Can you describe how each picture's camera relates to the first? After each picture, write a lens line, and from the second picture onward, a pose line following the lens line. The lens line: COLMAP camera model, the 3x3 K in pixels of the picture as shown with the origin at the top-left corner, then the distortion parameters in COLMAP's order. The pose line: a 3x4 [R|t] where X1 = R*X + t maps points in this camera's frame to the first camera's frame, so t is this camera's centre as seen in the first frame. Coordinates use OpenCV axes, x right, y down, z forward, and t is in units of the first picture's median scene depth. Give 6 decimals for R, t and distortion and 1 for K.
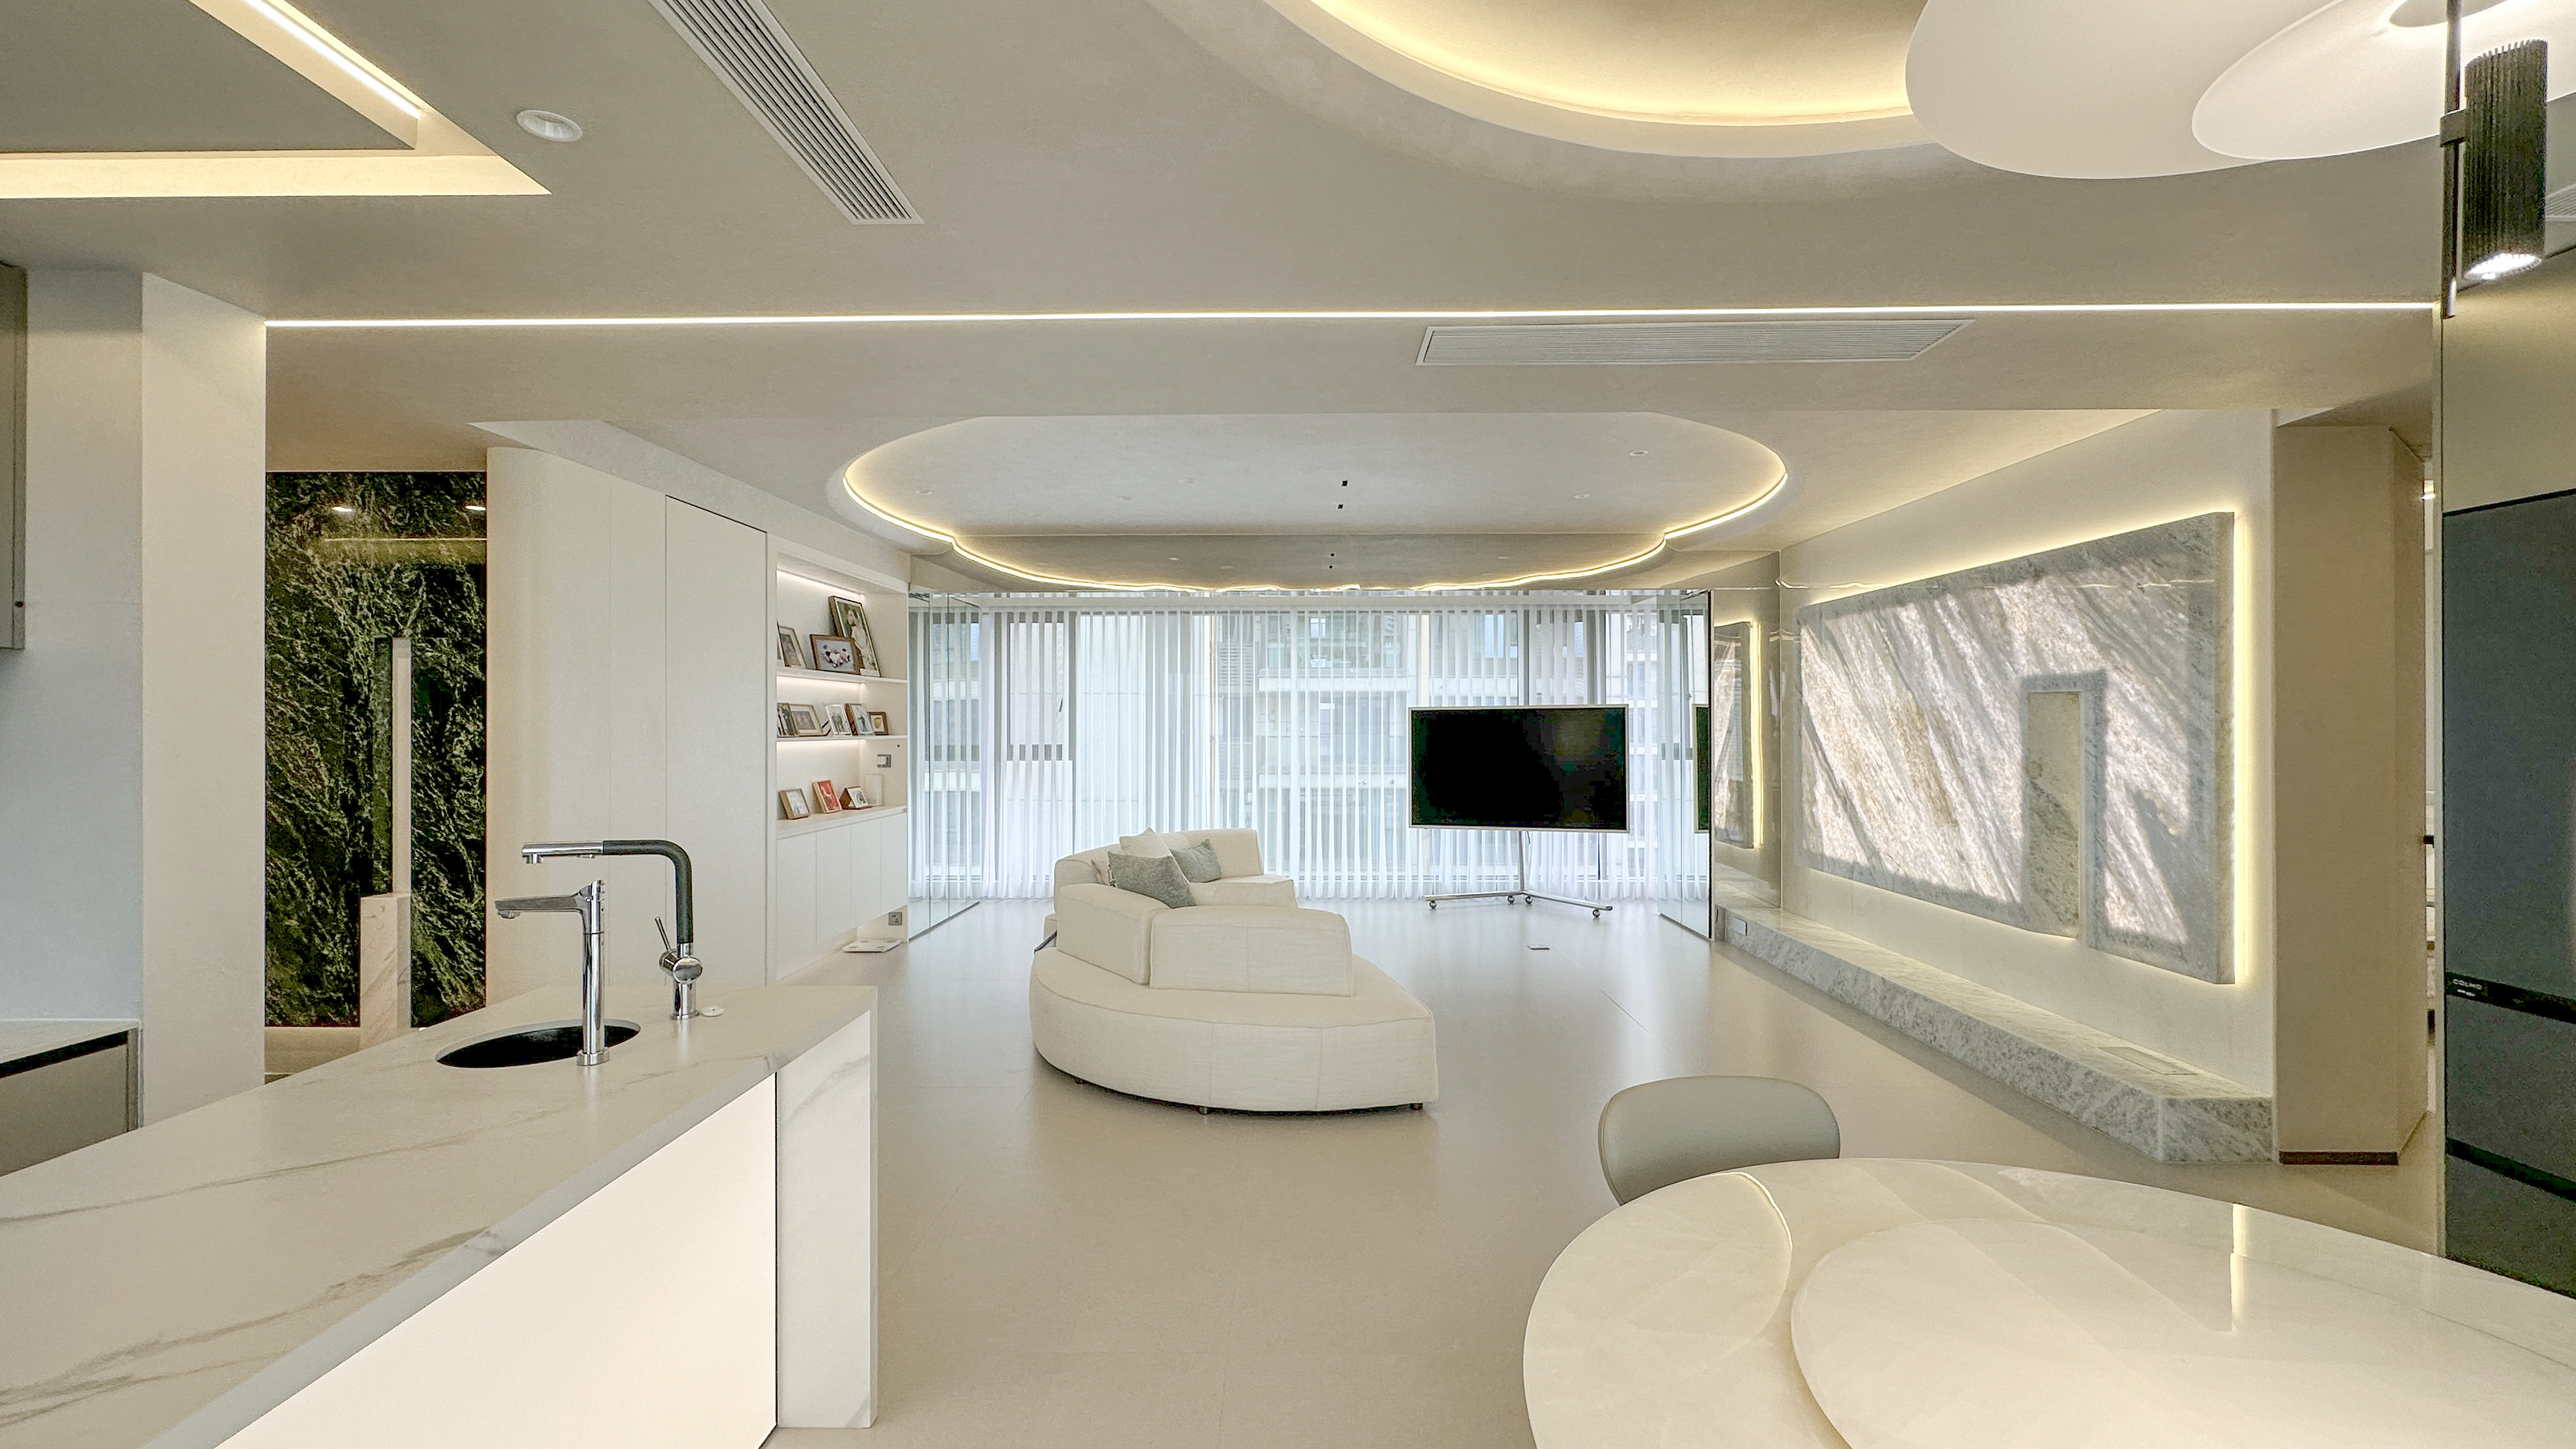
lens RADIAL K [[1074.7, 0, 1285.0], [0, 1074.7, 725.6], [0, 0, 1]] dist [0.000198, 0.000039]
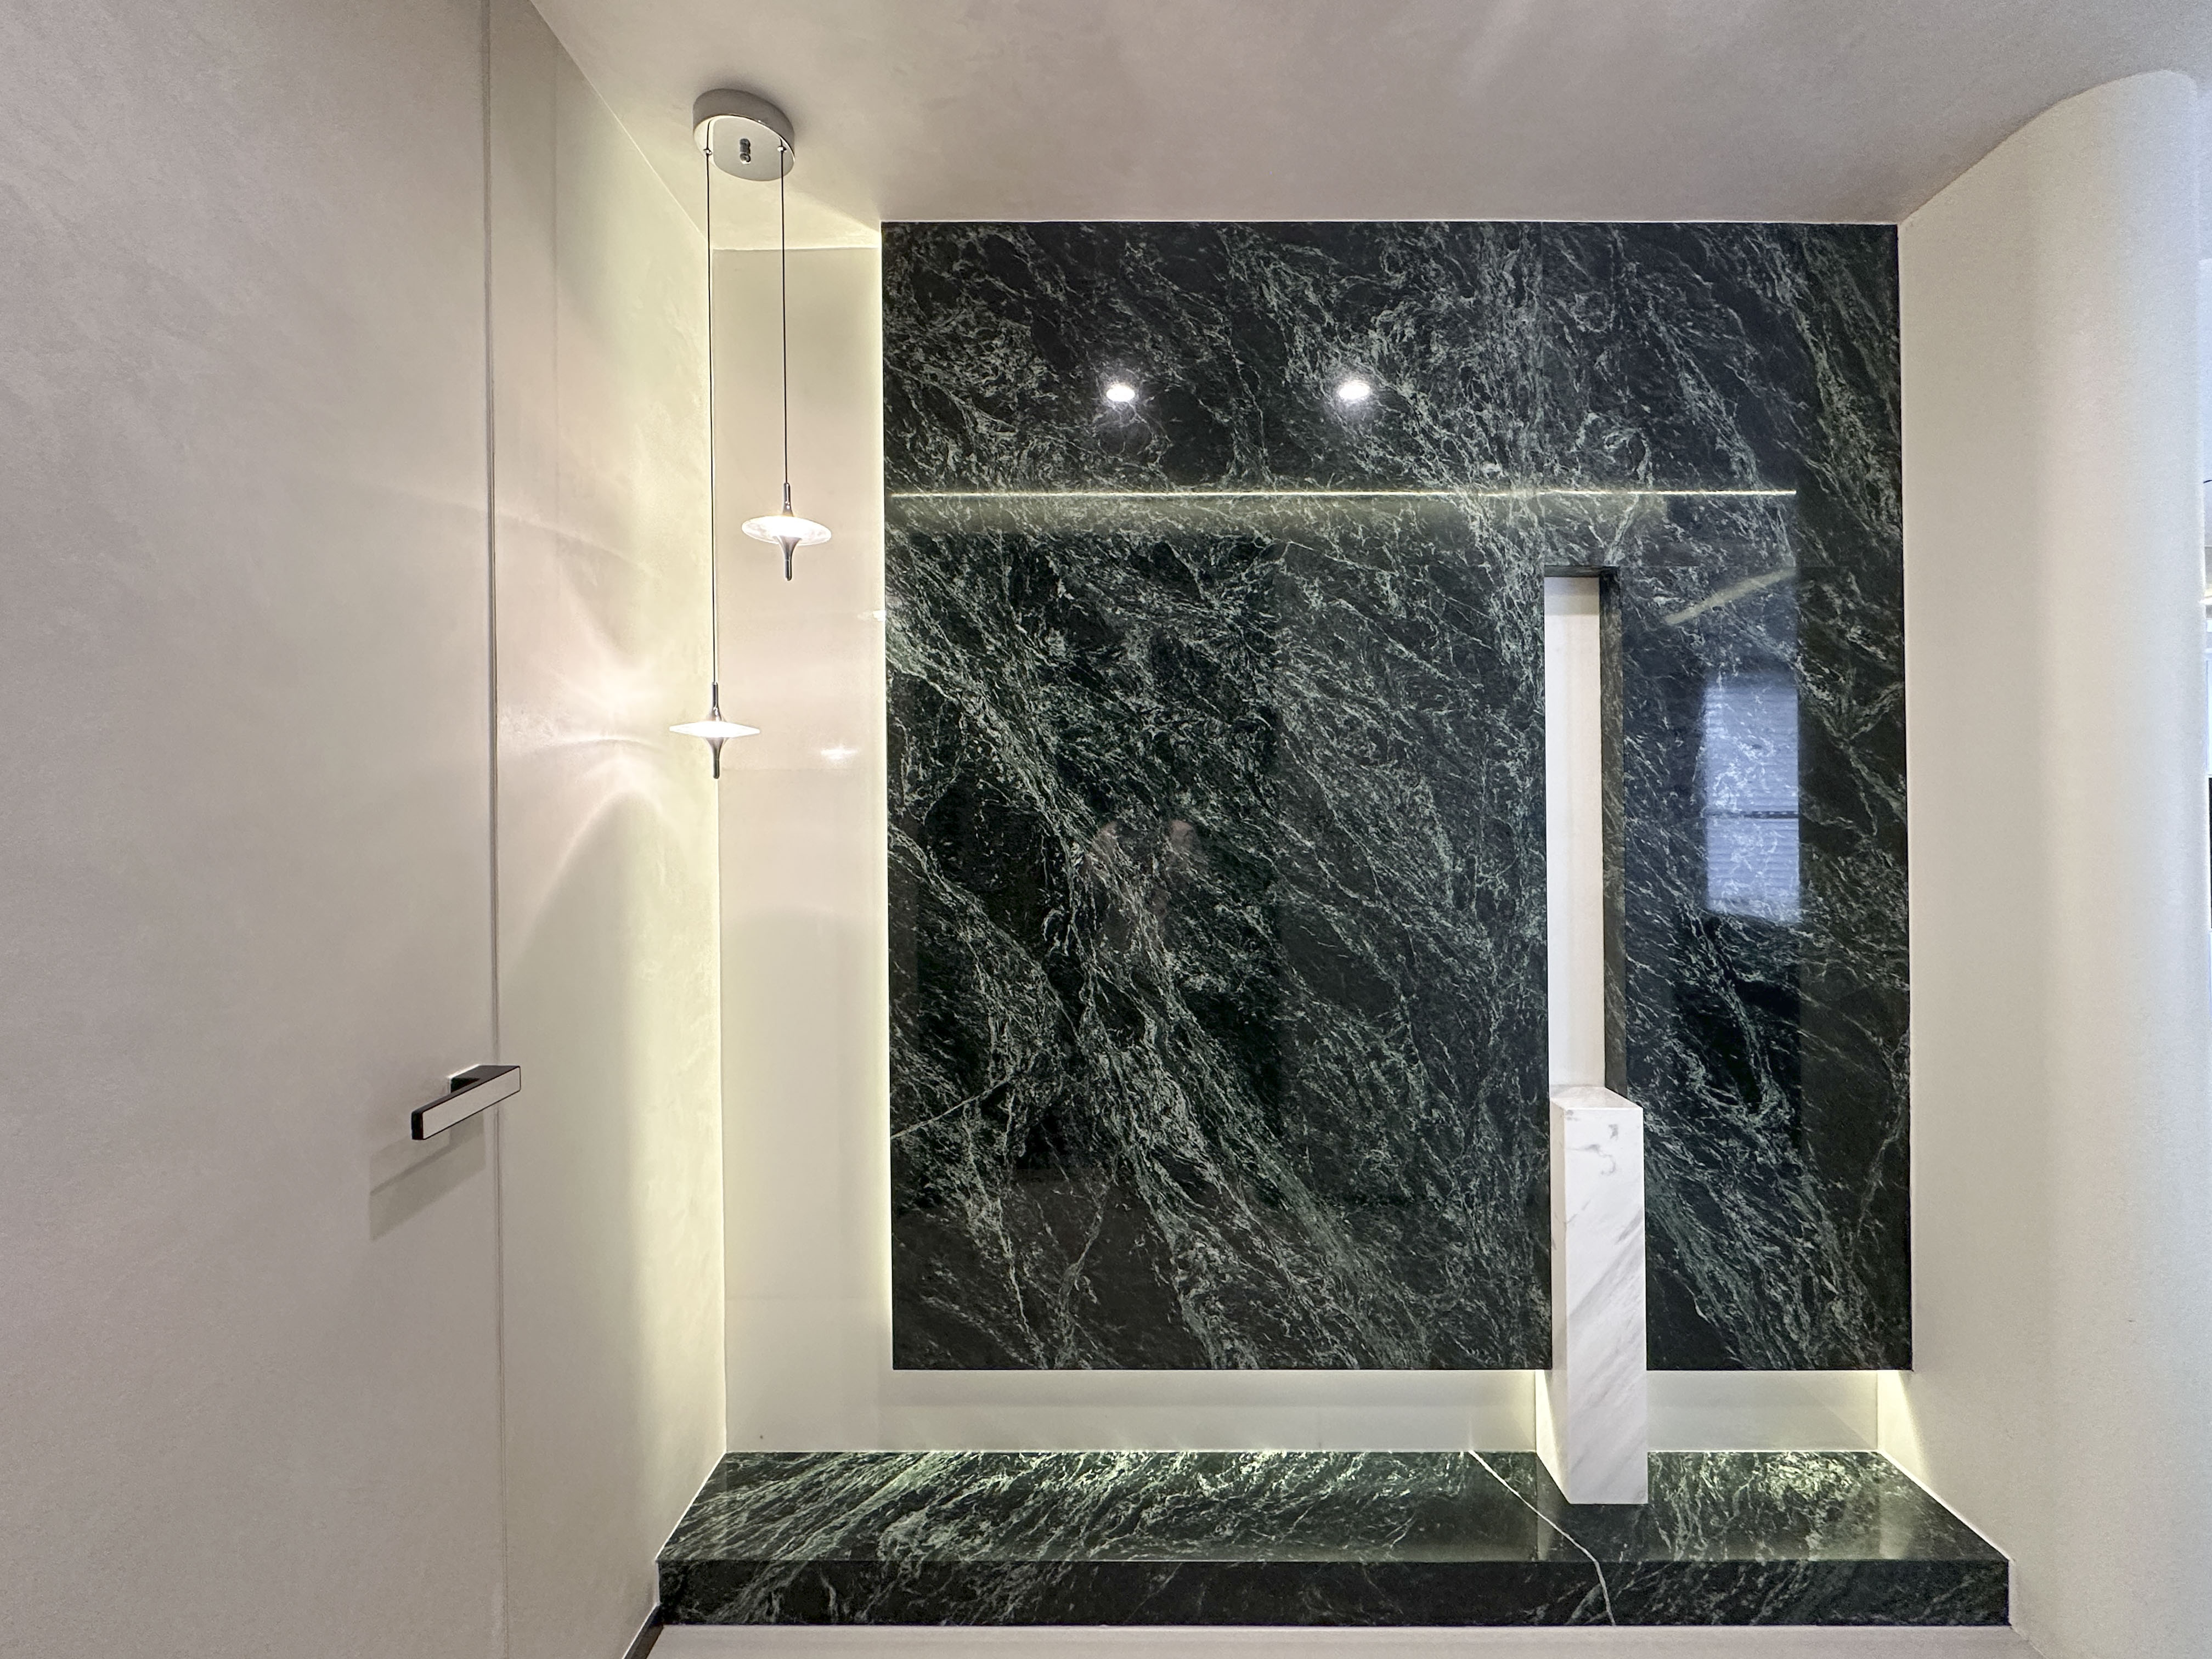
lens RADIAL K [[962.3, 0, 1106.3], [0, 962.3, 819.2], [0, 0, 1]] dist [-0.001913, -0.000017]
pose [[0.999915, 0.000992, 0.013036, -1.051563], [-0.001105, 0.999962, 0.008633, 0.028631], [-0.013027, -0.008647, 0.999878, 0.569689]]
